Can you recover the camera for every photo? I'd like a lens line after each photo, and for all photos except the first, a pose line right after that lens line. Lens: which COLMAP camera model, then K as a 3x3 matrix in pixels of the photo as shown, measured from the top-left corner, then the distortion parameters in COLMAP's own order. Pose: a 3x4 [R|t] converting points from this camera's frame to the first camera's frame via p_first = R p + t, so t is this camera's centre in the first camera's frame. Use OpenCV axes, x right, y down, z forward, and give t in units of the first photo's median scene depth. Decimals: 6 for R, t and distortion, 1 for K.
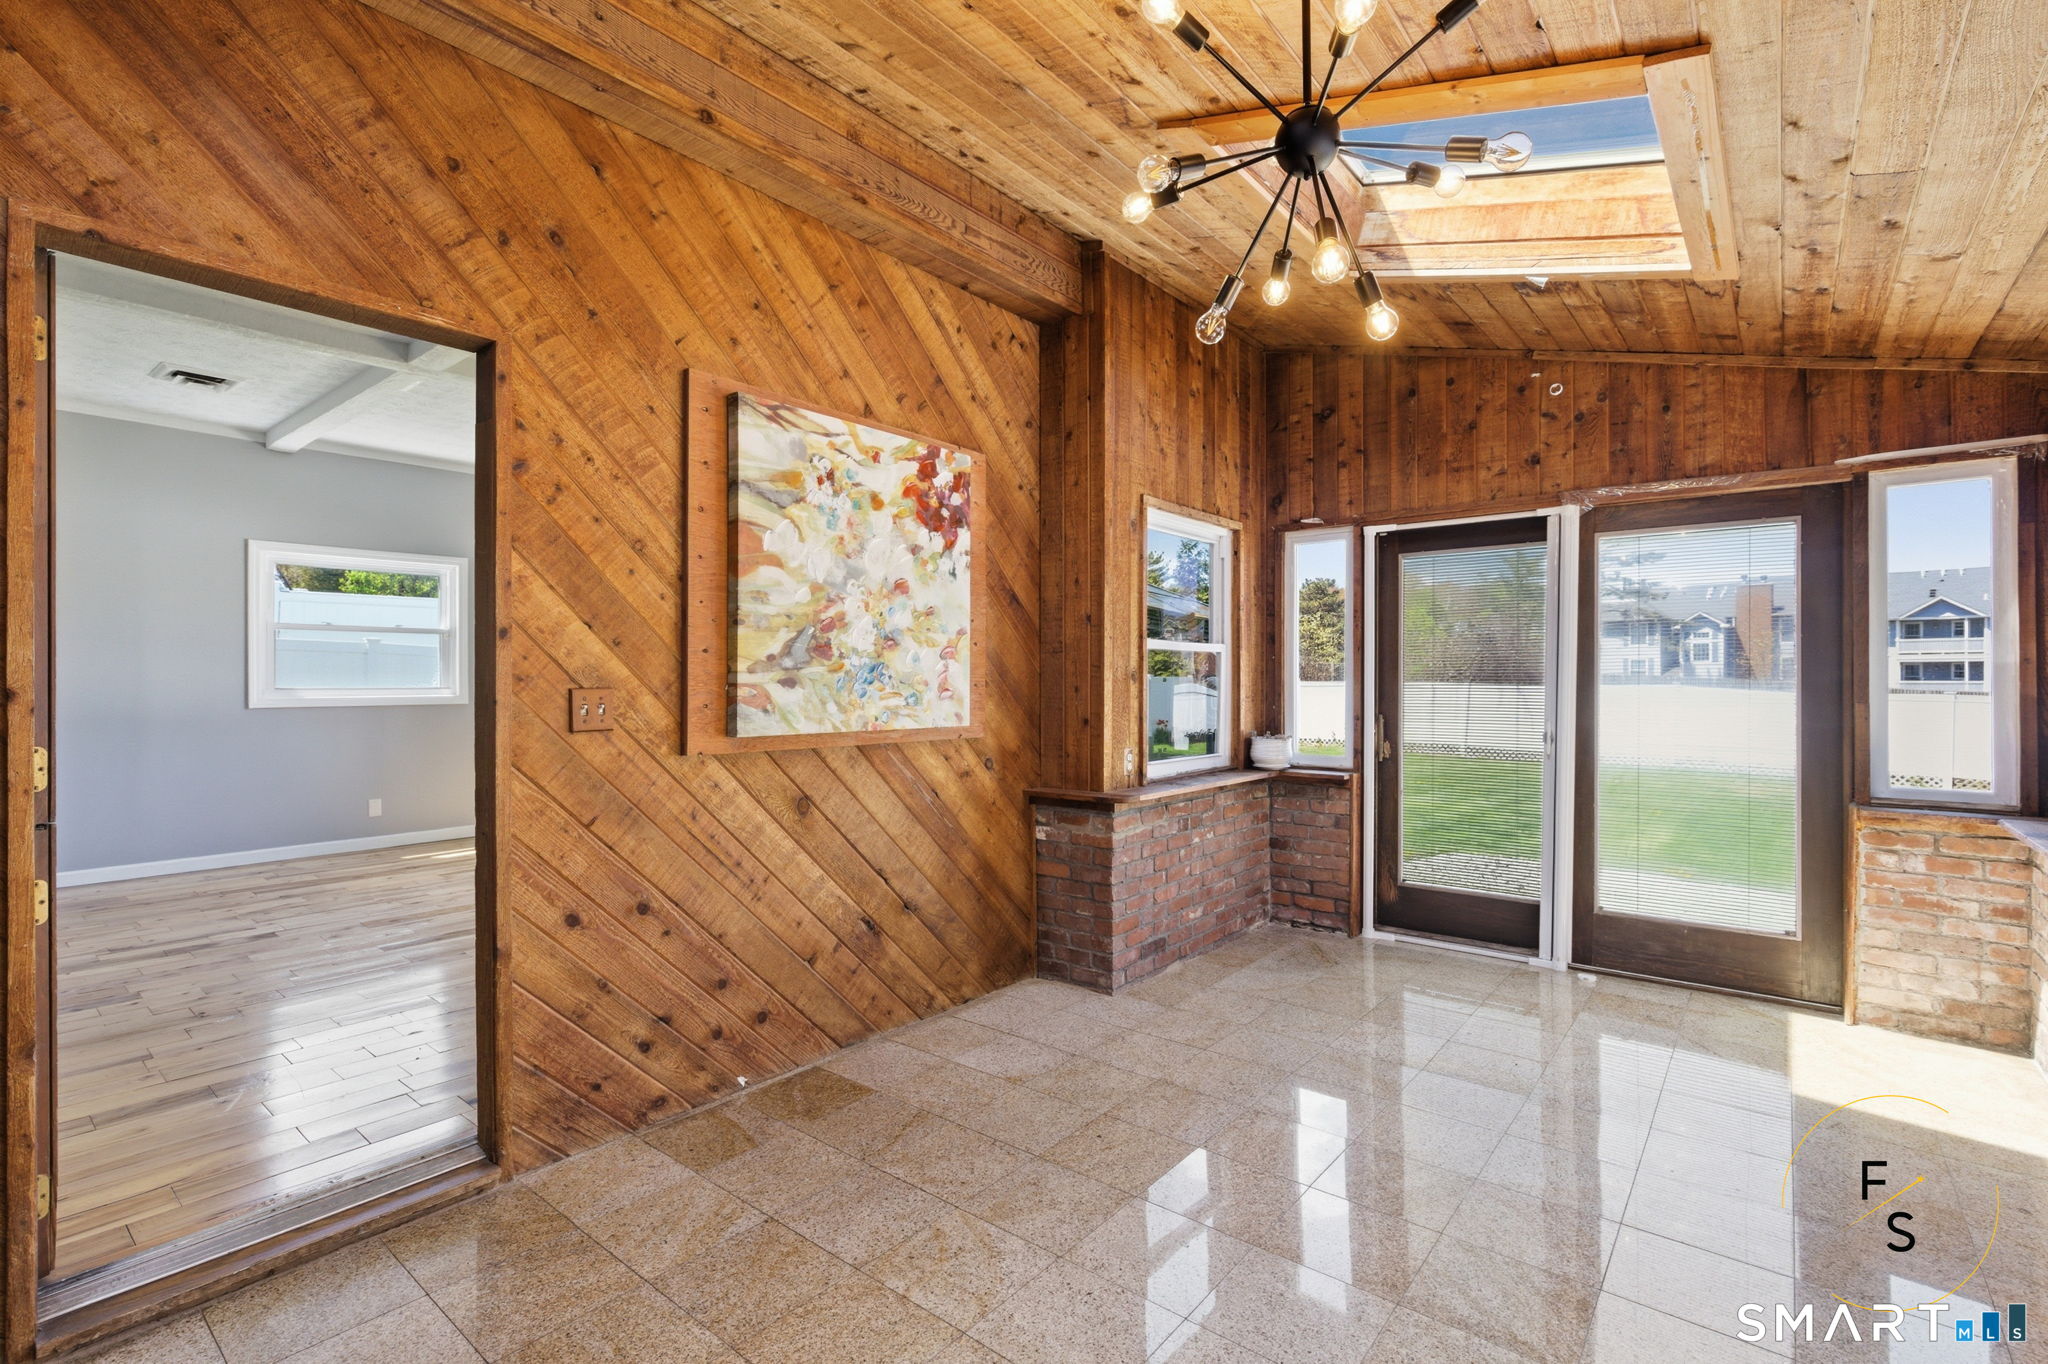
lens RADIAL K [[934.4, 0, 1019.2], [0, 934.4, 681.6], [0, 0, 1]] dist [-0.001993, -0.000375]
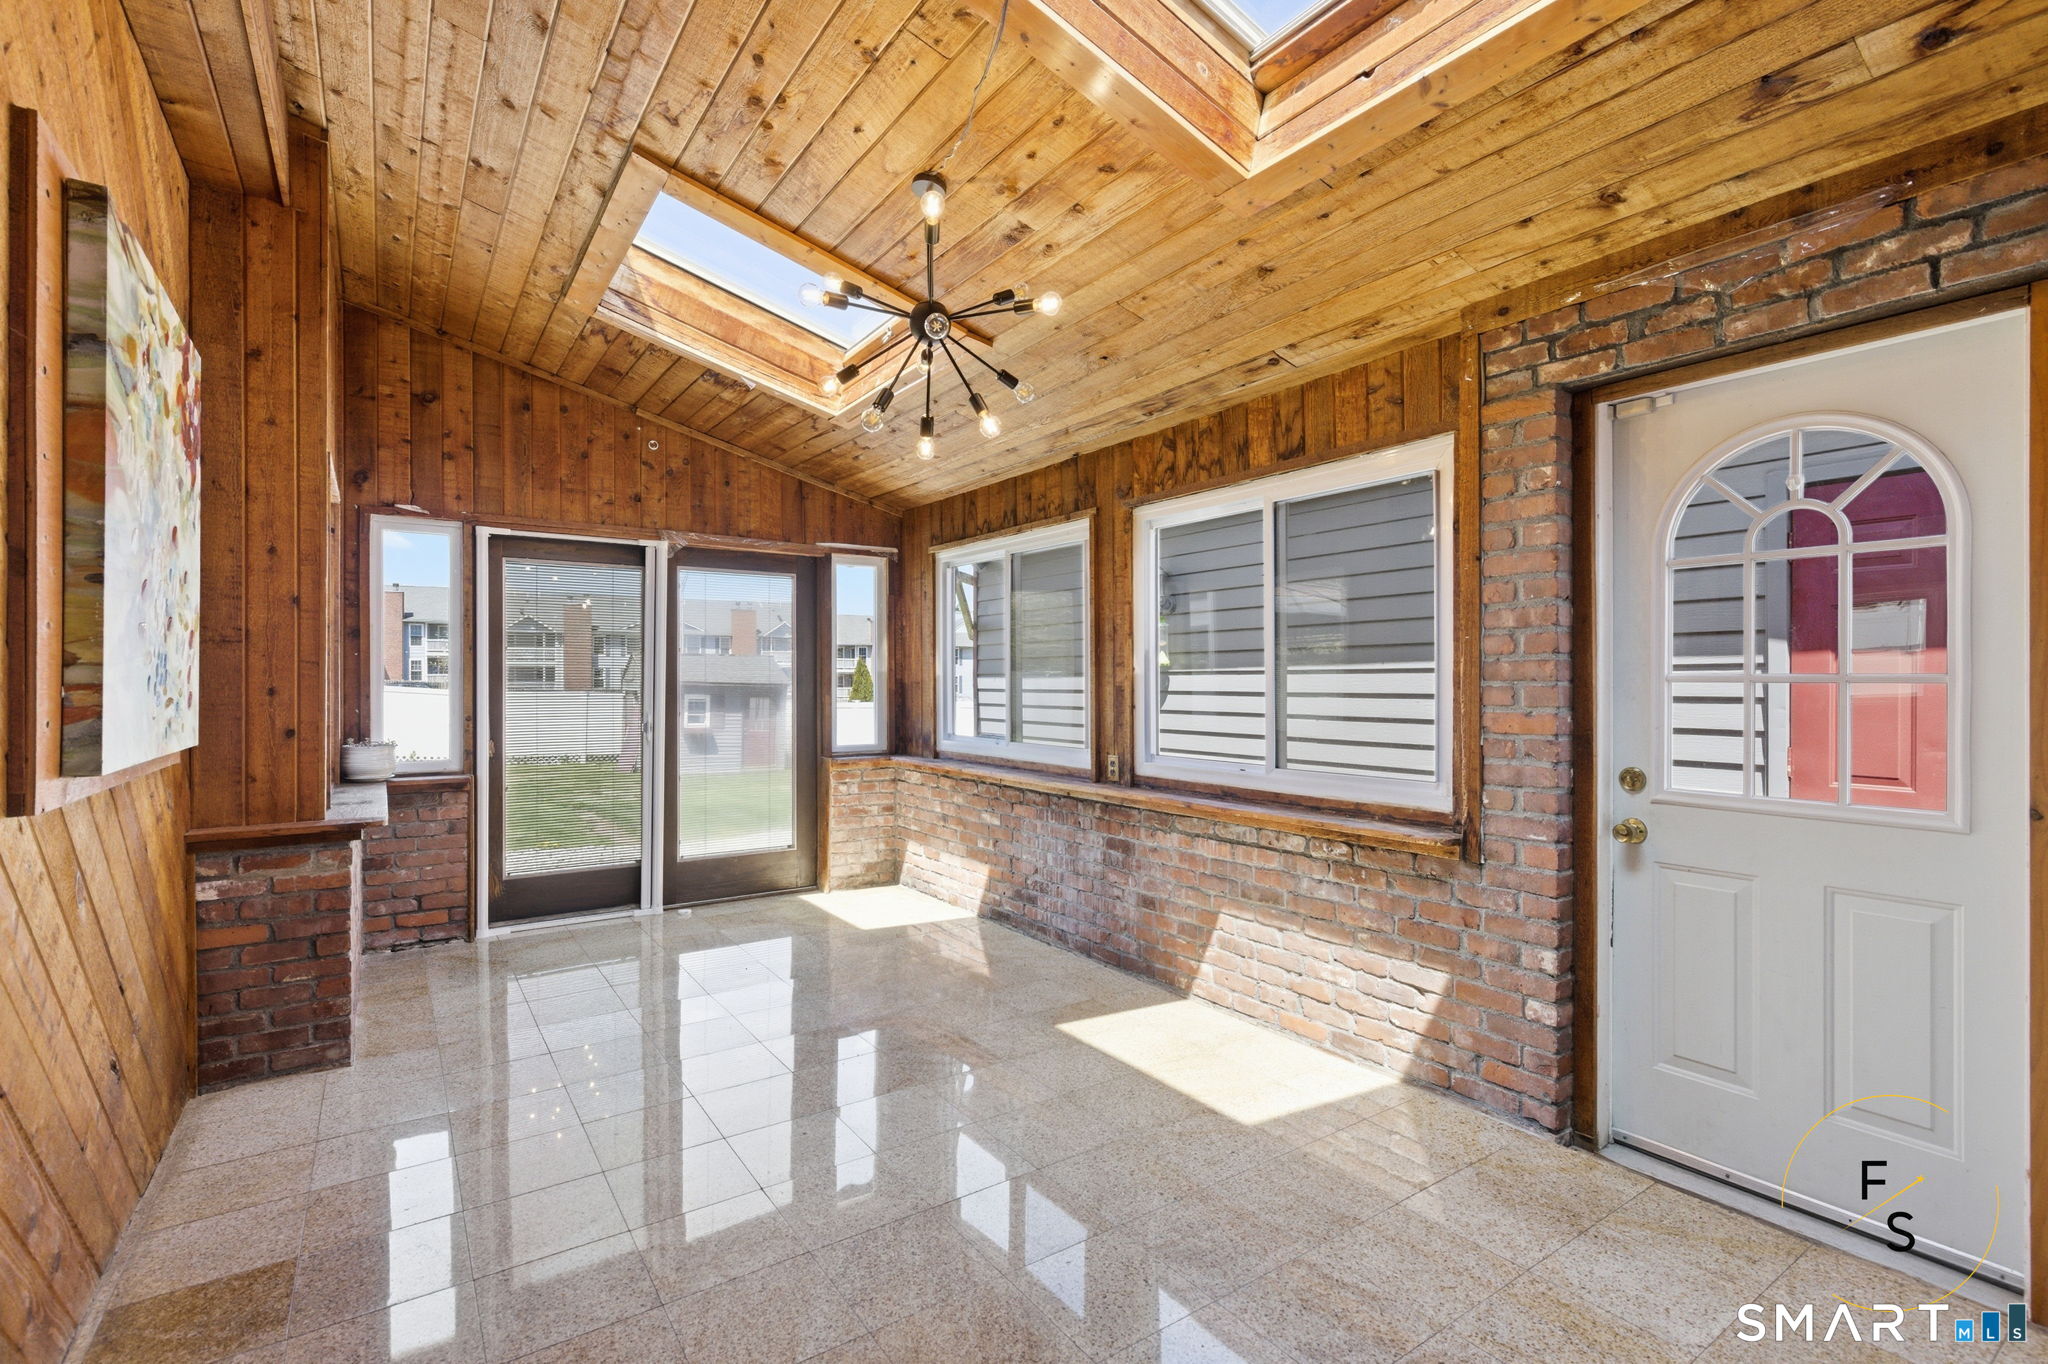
lens RADIAL K [[934.4, 0, 1021.2], [0, 934.4, 681.5], [0, 0, 1]] dist [-0.001993, -0.000375]
pose [[0.273370, 0.000517, 0.961909, -0.476363], [0.000327, 1.000000, -0.000630, 0.000746], [-0.961909, 0.000487, 0.273370, 0.191976]]
